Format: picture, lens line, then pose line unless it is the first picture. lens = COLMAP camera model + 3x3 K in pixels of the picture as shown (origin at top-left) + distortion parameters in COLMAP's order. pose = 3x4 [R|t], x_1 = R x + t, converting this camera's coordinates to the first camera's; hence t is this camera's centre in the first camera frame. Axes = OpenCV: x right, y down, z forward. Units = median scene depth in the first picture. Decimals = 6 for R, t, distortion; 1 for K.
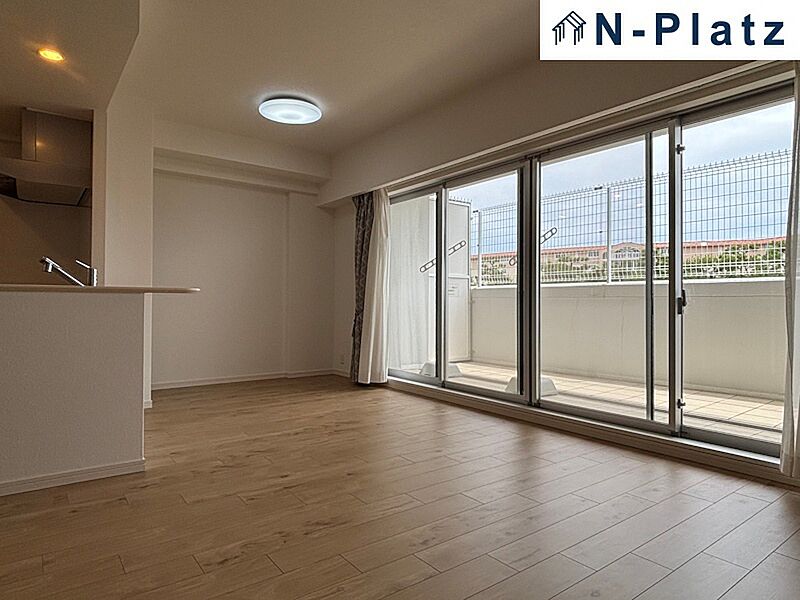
lens RADIAL K [[492.4, 0, 402.6], [0, 492.4, 298.8], [0, 0, 1]] dist [0.018543, -0.021569]
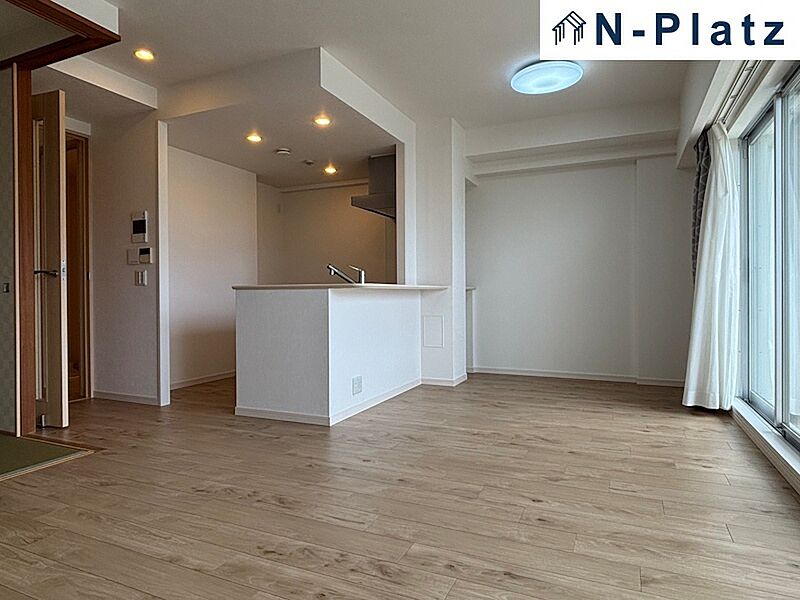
lens RADIAL K [[492.4, 0, 398.0], [0, 492.4, 300.0], [0, 0, 1]] dist [0.018543, -0.021569]
pose [[0.471552, 0.002192, -0.881836, 0.645285], [0.017324, 0.999781, 0.011749, 0.005275], [0.881668, -0.020817, 0.471411, 0.513540]]
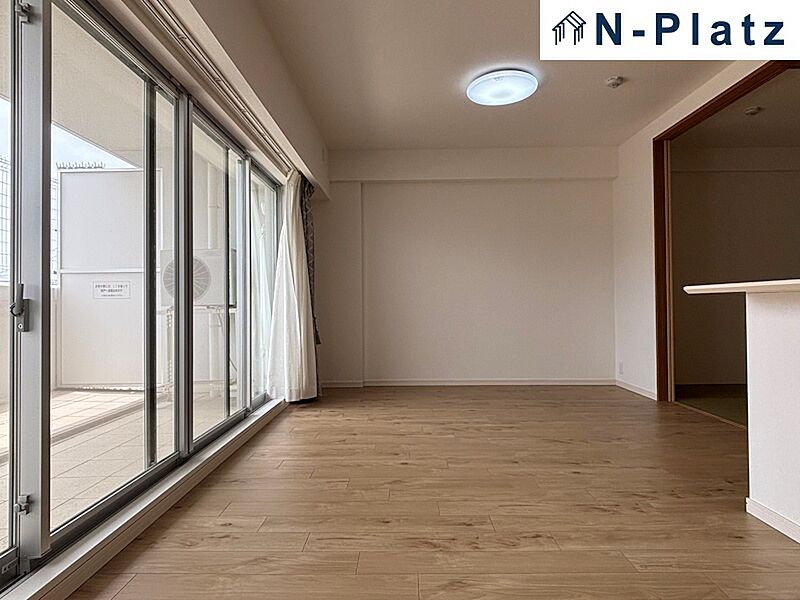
lens RADIAL K [[492.4, 0, 399.2], [0, 492.4, 298.1], [0, 0, 1]] dist [0.018543, -0.021569]
pose [[-0.790231, 0.007003, 0.612770, -0.526253], [-0.003591, 0.999865, -0.016058, 0.008594], [-0.612799, -0.014890, -0.790098, 1.848938]]
